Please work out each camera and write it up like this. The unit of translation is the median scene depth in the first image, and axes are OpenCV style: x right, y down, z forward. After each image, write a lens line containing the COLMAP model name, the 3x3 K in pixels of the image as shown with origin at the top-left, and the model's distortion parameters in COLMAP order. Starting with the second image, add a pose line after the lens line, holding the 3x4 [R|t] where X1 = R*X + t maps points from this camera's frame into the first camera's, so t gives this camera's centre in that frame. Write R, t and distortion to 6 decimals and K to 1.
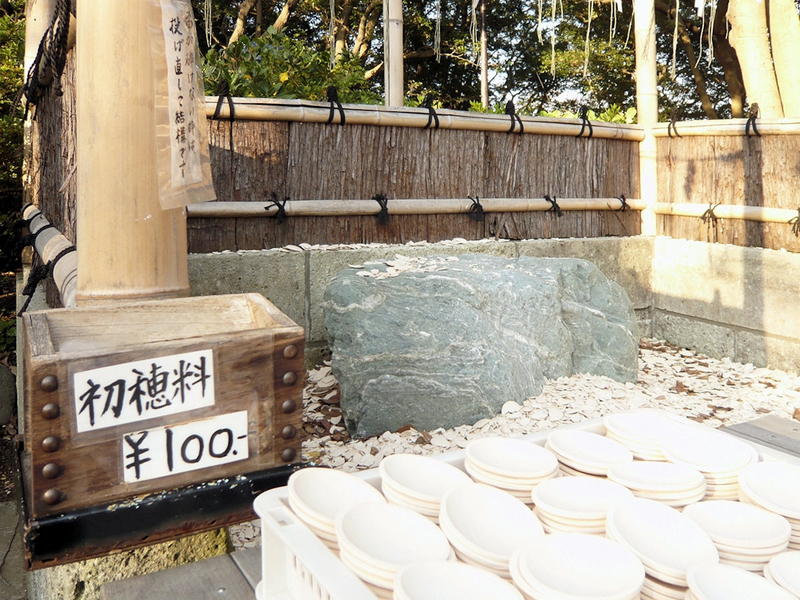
lens RADIAL K [[726.6, 0, 400.0], [0, 726.6, 300.0], [0, 0, 1]] dist [-0.086055, -0.001918]
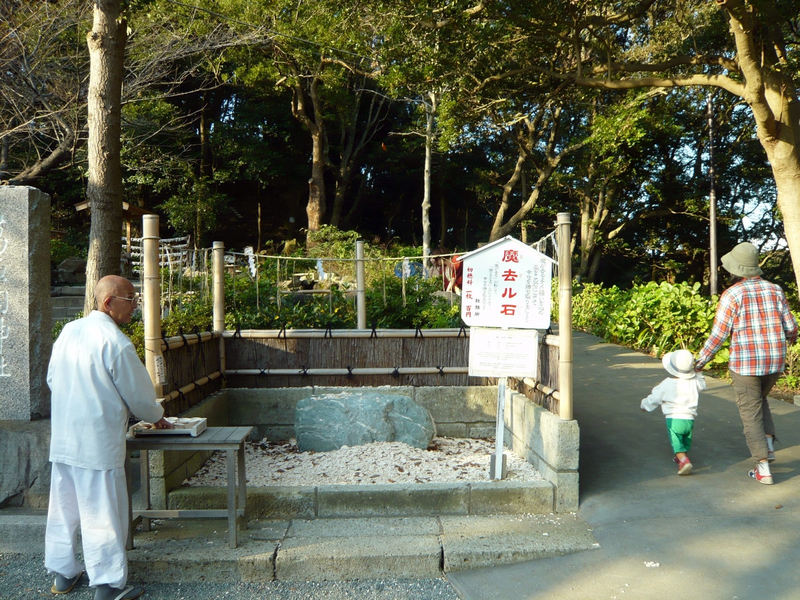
lens RADIAL K [[726.6, 0, 400.0], [0, 726.6, 300.0], [0, 0, 1]] dist [-0.086055, -0.001918]
pose [[0.932451, -0.012988, -0.361064, 1.011131], [-0.052135, 0.984058, -0.170037, 0.037011], [0.357516, 0.177375, 0.916908, -1.186618]]
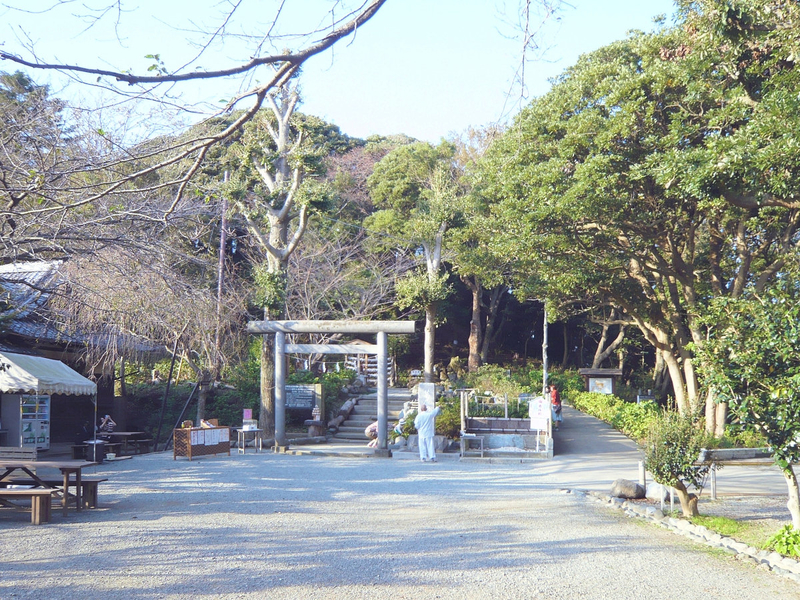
lens RADIAL K [[726.6, 0, 400.0], [0, 726.6, 300.0], [0, 0, 1]] dist [-0.086055, -0.001918]
pose [[0.845915, -0.057607, -0.530198, 3.651312], [-0.110060, 0.953893, -0.279240, 0.951548], [0.521838, 0.294567, 0.800572, -7.096937]]
